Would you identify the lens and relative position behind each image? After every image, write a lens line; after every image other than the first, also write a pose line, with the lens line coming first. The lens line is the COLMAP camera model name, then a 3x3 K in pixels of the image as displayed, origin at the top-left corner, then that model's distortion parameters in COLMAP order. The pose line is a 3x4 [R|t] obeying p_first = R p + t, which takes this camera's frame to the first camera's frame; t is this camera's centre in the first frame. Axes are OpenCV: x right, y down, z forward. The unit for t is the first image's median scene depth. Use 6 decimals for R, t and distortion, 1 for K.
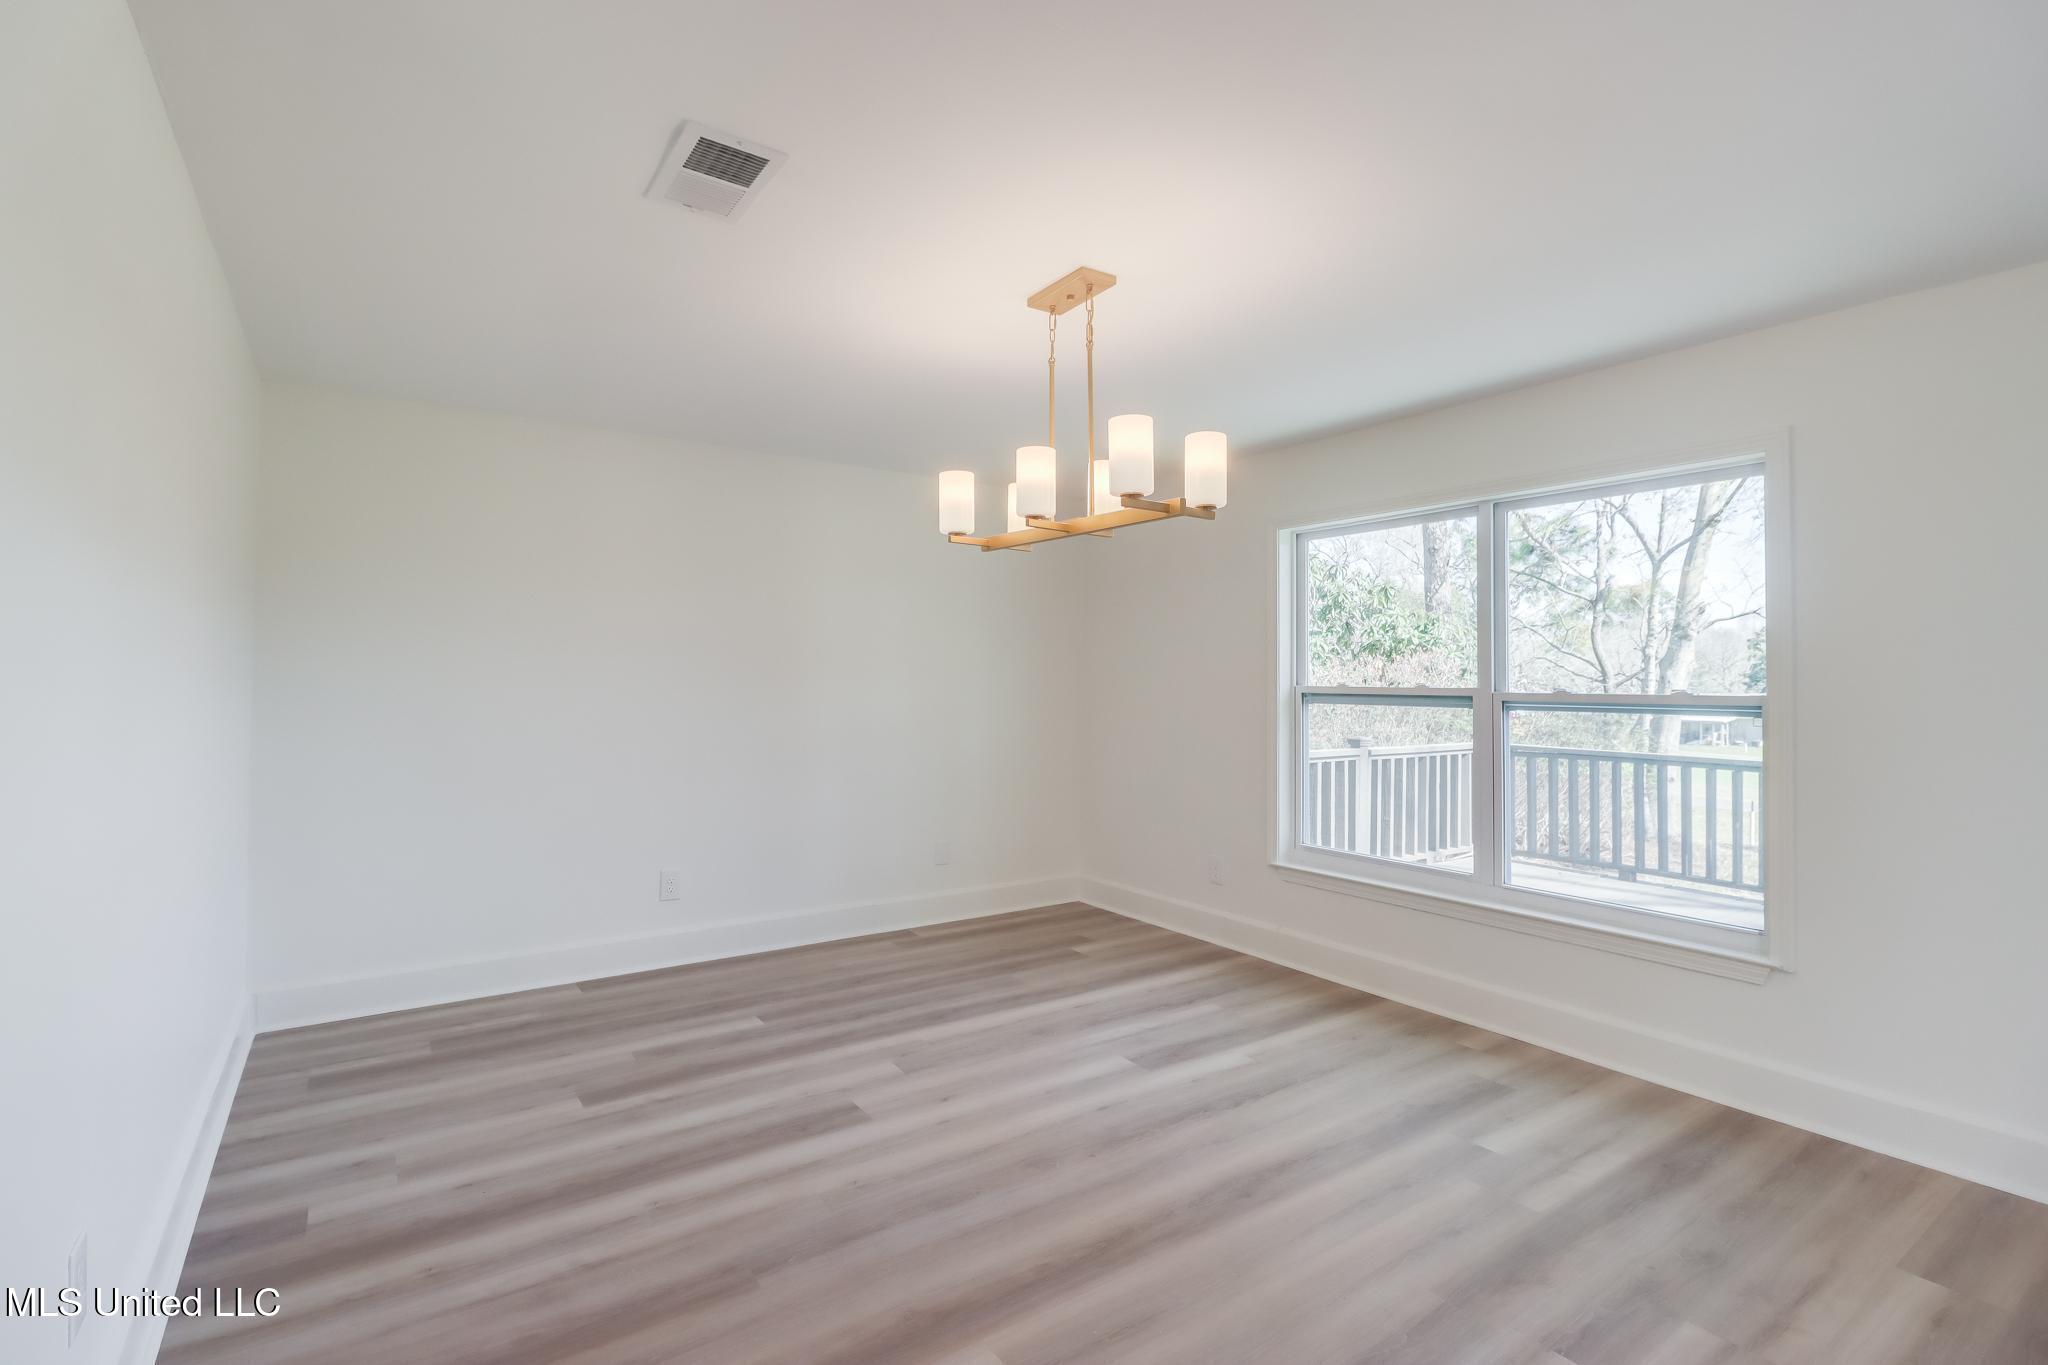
lens RADIAL K [[940.5, 0, 1027.4], [0, 940.5, 659.0], [0, 0, 1]] dist [0.000418, -0.007271]
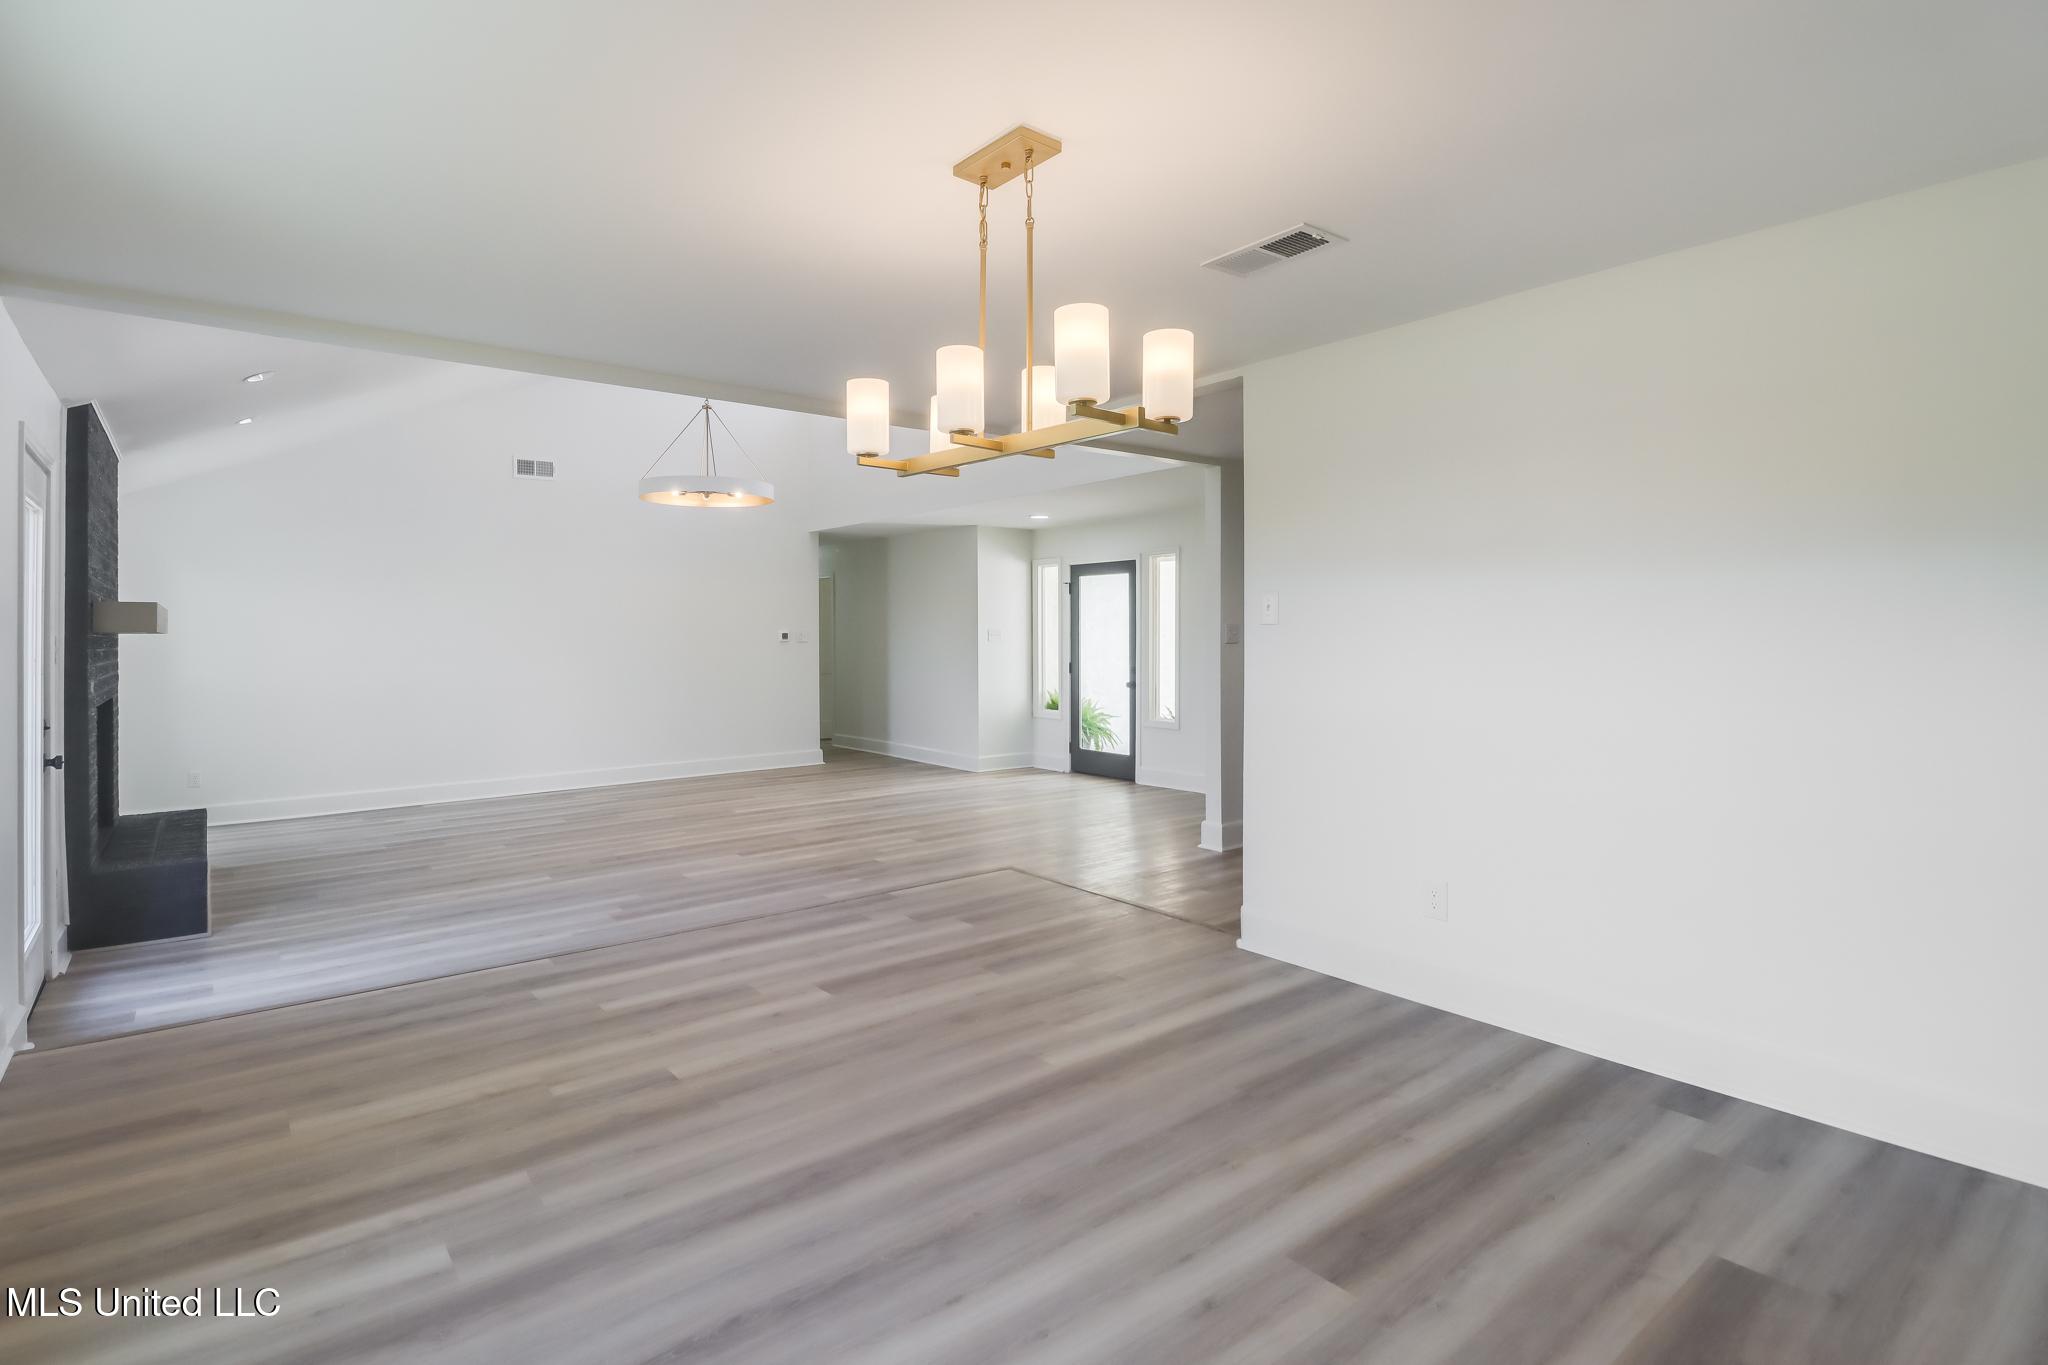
lens RADIAL K [[982.1, 0, 1018.8], [0, 982.1, 642.9], [0, 0, 1]] dist [-0.002887, -0.000303]
pose [[-0.997434, -0.003077, -0.071528, 0.099714], [-0.001718, 0.999817, -0.019061, 0.053200], [0.071573, -0.018889, -0.997256, 1.936263]]
